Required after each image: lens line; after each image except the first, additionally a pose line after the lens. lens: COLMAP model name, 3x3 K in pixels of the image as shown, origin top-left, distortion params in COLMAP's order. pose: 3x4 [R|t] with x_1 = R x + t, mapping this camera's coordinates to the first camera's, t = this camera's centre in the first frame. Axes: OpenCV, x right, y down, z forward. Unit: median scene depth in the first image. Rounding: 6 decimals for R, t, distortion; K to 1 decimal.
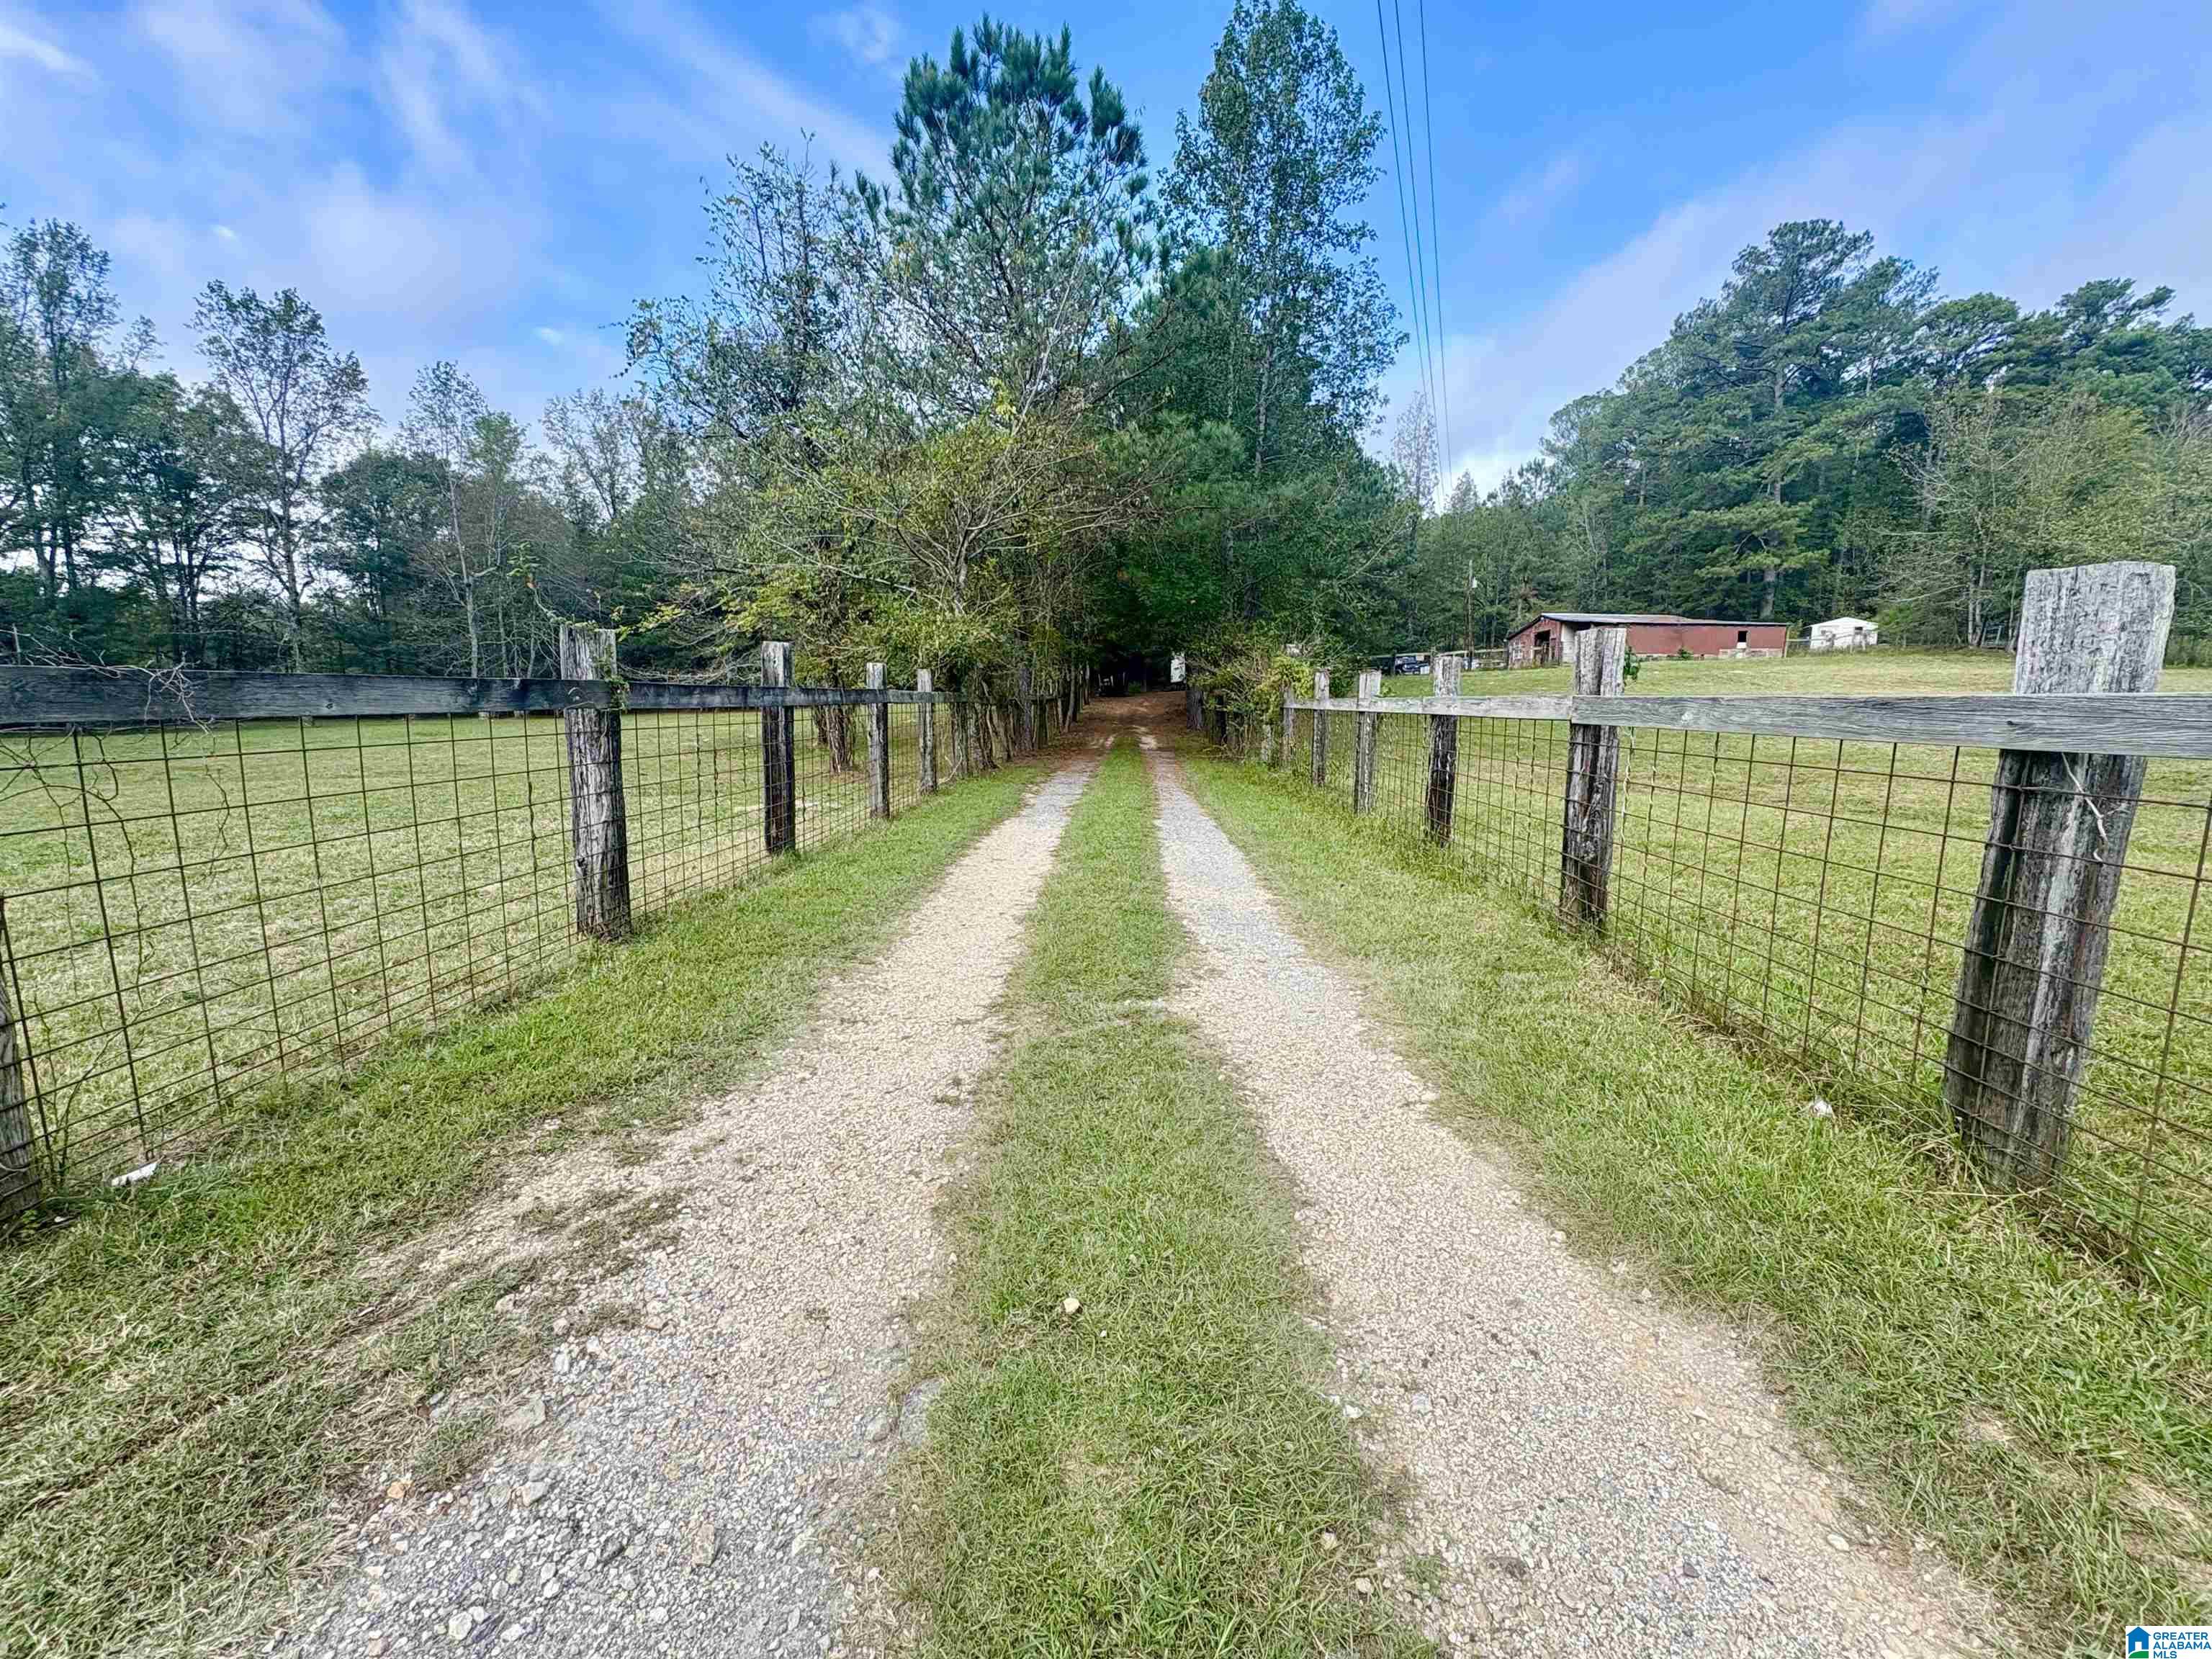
lens RADIAL K [[902.5, 0, 1106.0], [0, 902.5, 829.5], [0, 0, 1]] dist [0.002529, 0.000759]
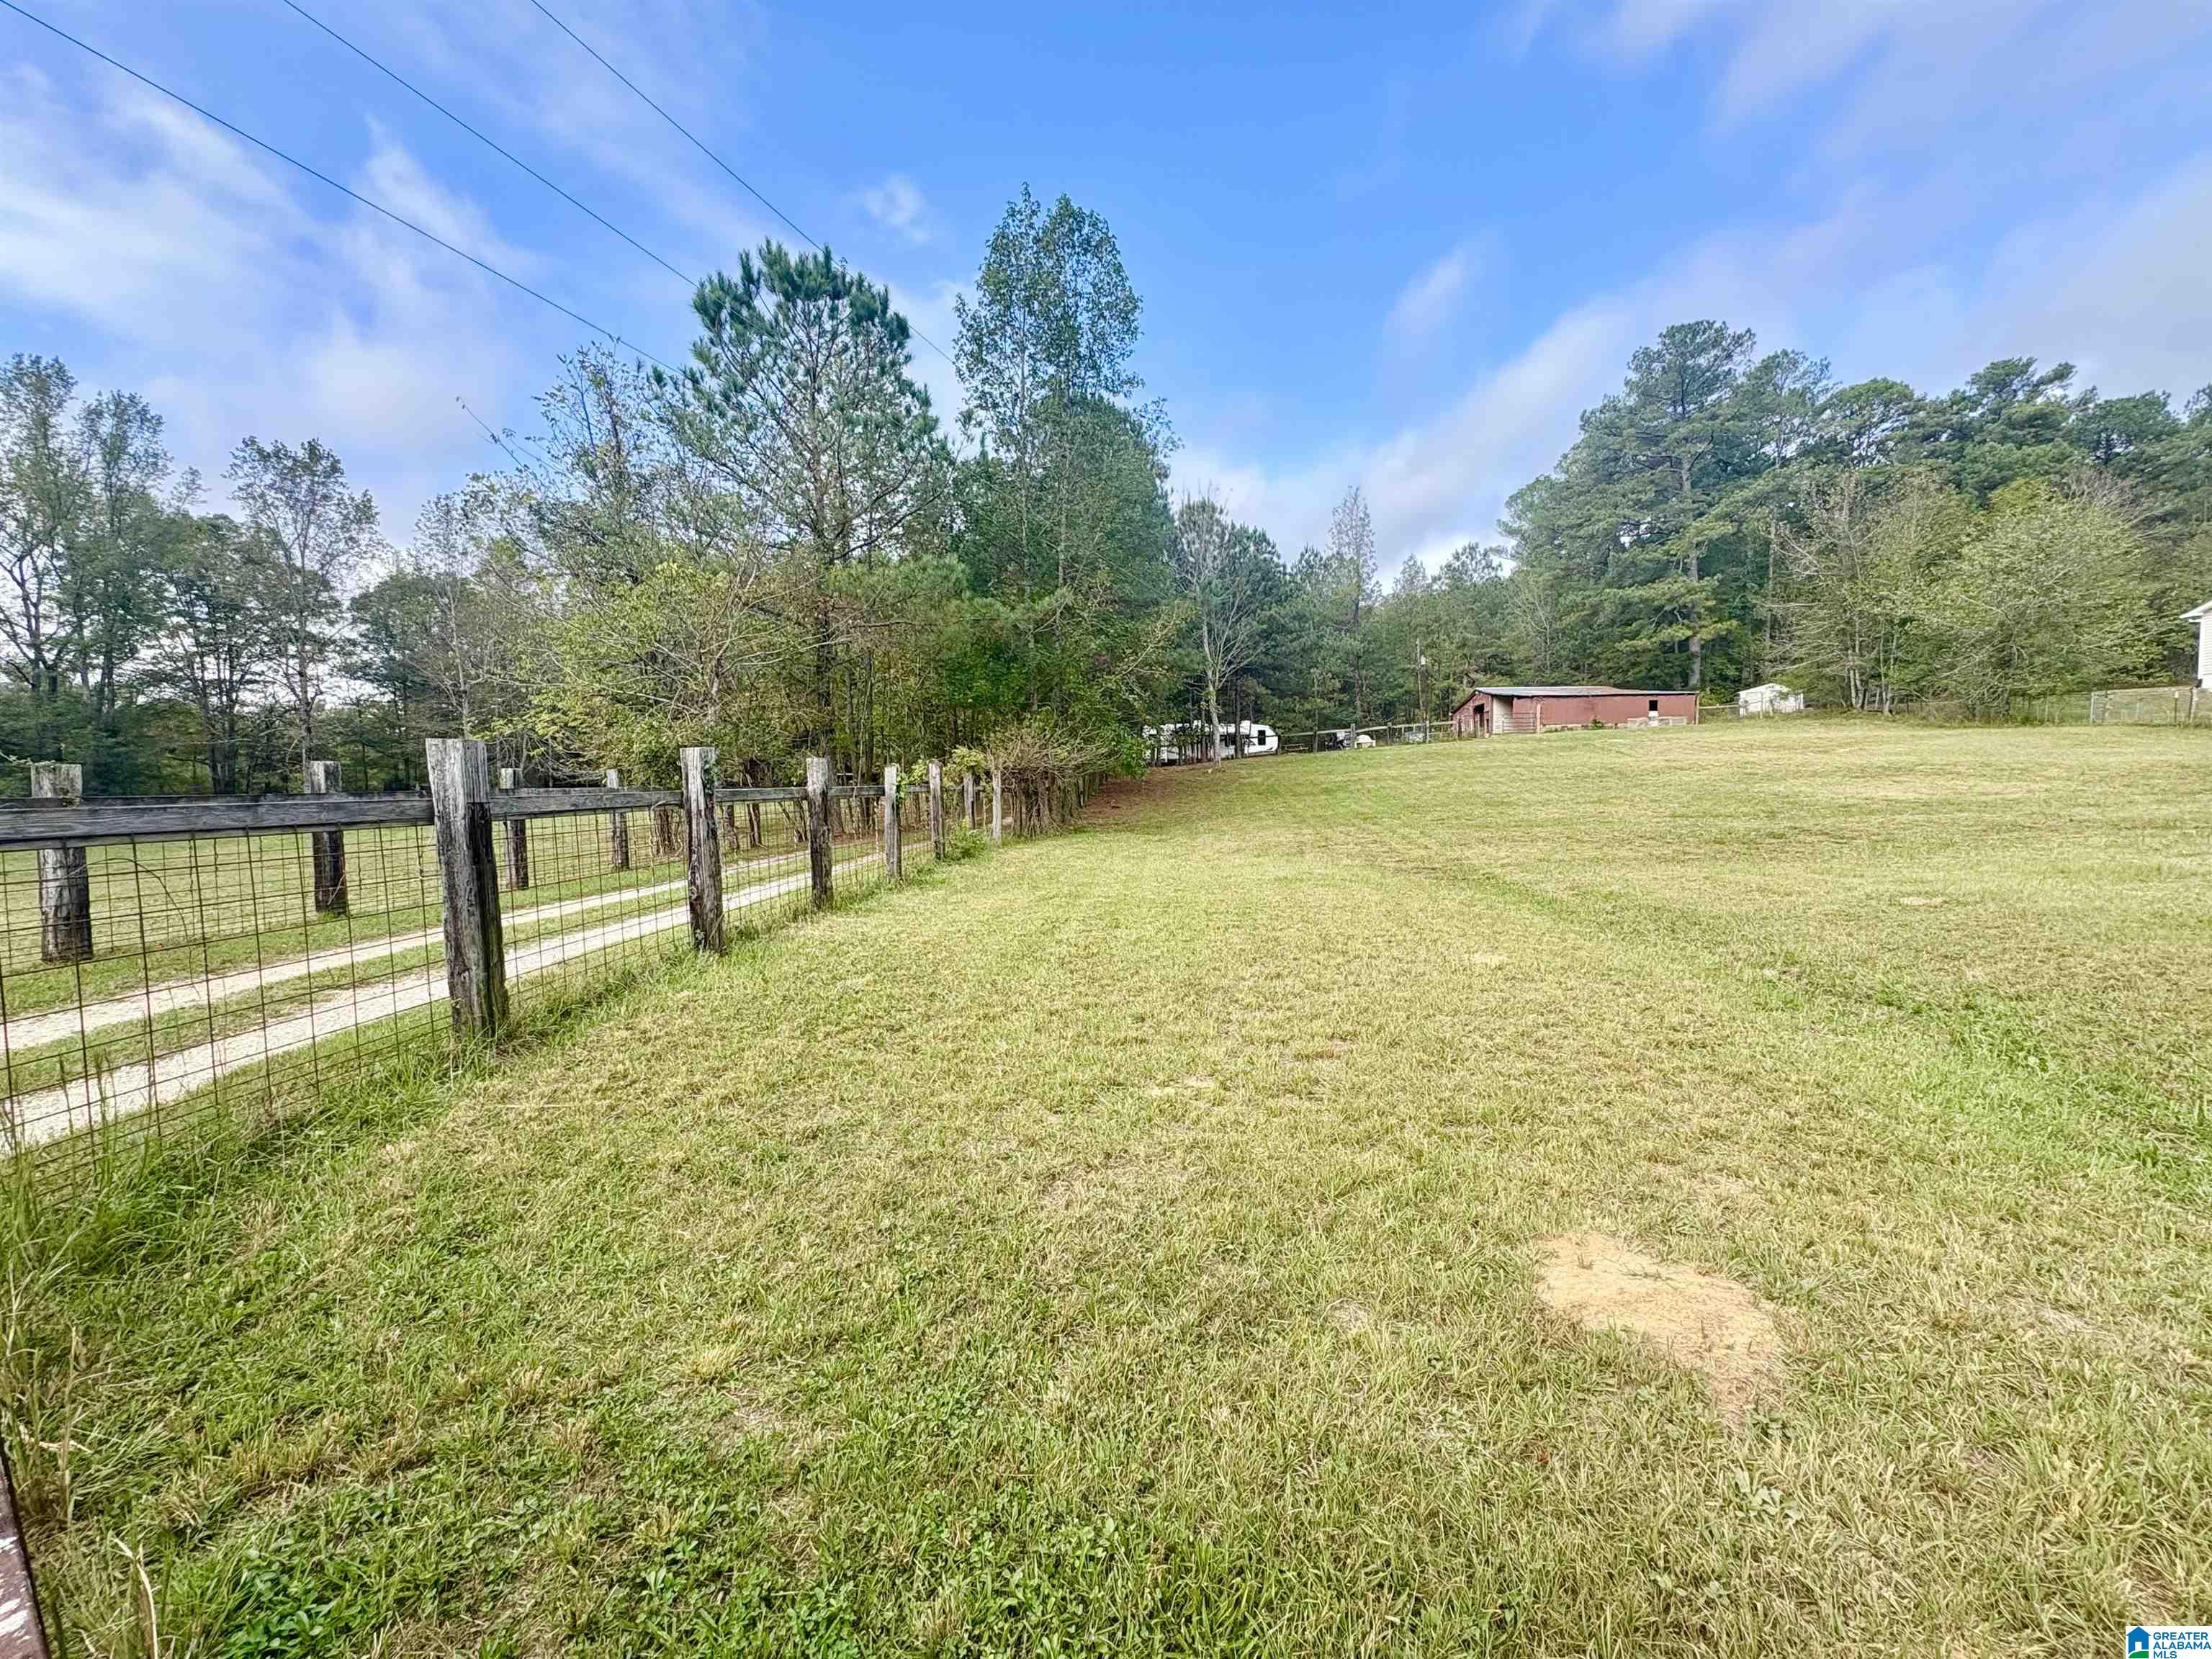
lens RADIAL K [[902.5, 0, 1106.0], [0, 902.5, 829.5], [0, 0, 1]] dist [0.002529, 0.000759]
pose [[0.999050, -0.023325, -0.036804, 0.098957], [0.020045, 0.995998, -0.087098, 0.005016], [0.038688, 0.086278, 0.995520, -0.038087]]
